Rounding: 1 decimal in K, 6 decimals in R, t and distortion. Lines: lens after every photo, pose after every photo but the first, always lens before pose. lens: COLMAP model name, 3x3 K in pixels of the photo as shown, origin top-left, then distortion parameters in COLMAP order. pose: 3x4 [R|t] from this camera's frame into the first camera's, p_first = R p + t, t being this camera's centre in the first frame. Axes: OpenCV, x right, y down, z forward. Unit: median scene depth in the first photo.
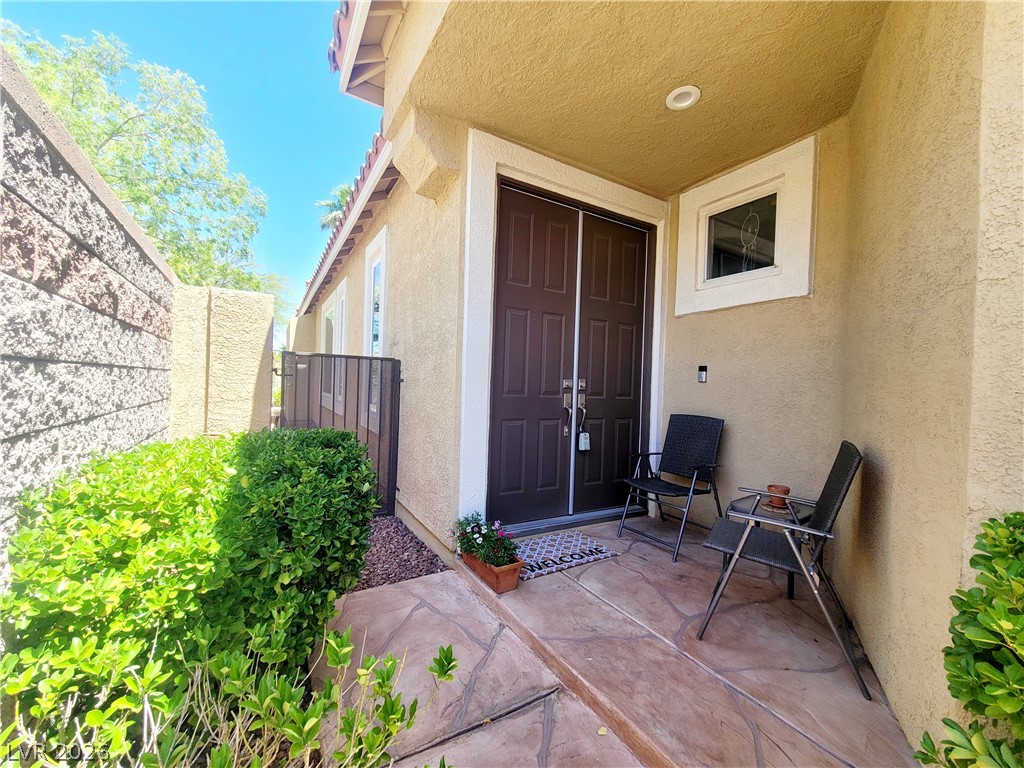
lens RADIAL K [[412.5, 0, 512.4], [0, 412.5, 389.4], [0, 0, 1]] dist [-0.003189, 0.000025]
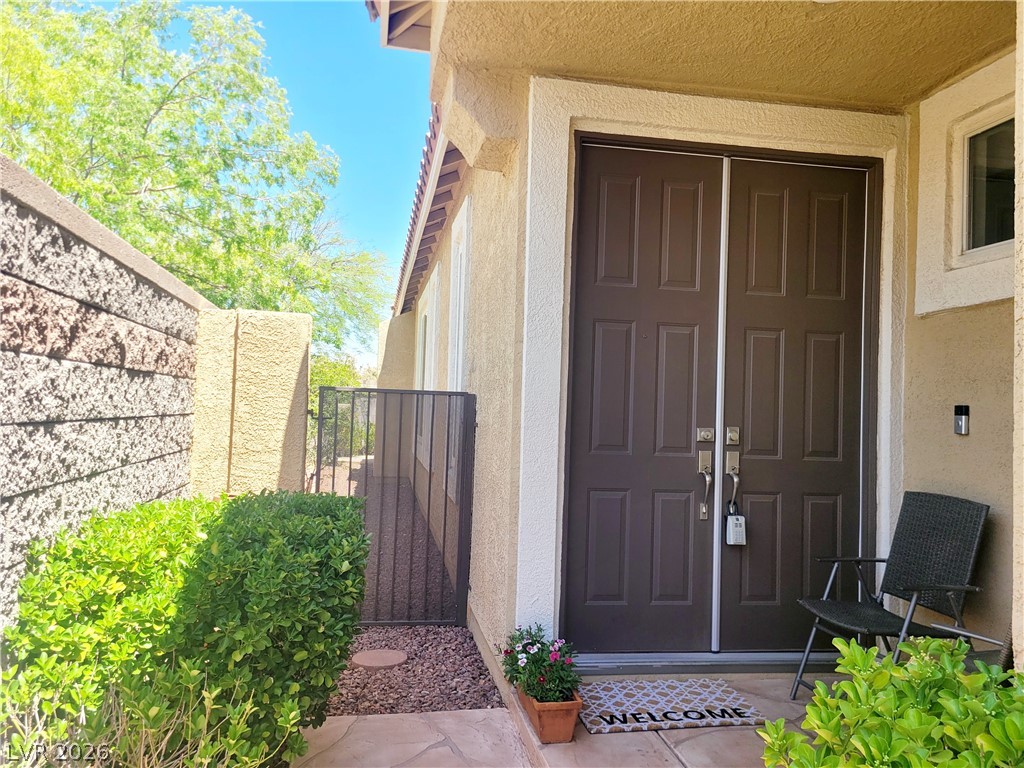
lens RADIAL K [[758.9, 0, 512.0], [0, 758.9, 384.0], [0, 0, 1]] dist [0.064465, -0.063166]
pose [[0.935567, -0.011820, -0.352952, 0.369839], [-0.007606, 0.998533, -0.053601, -0.036391], [0.353068, 0.052832, 0.934105, -0.247682]]
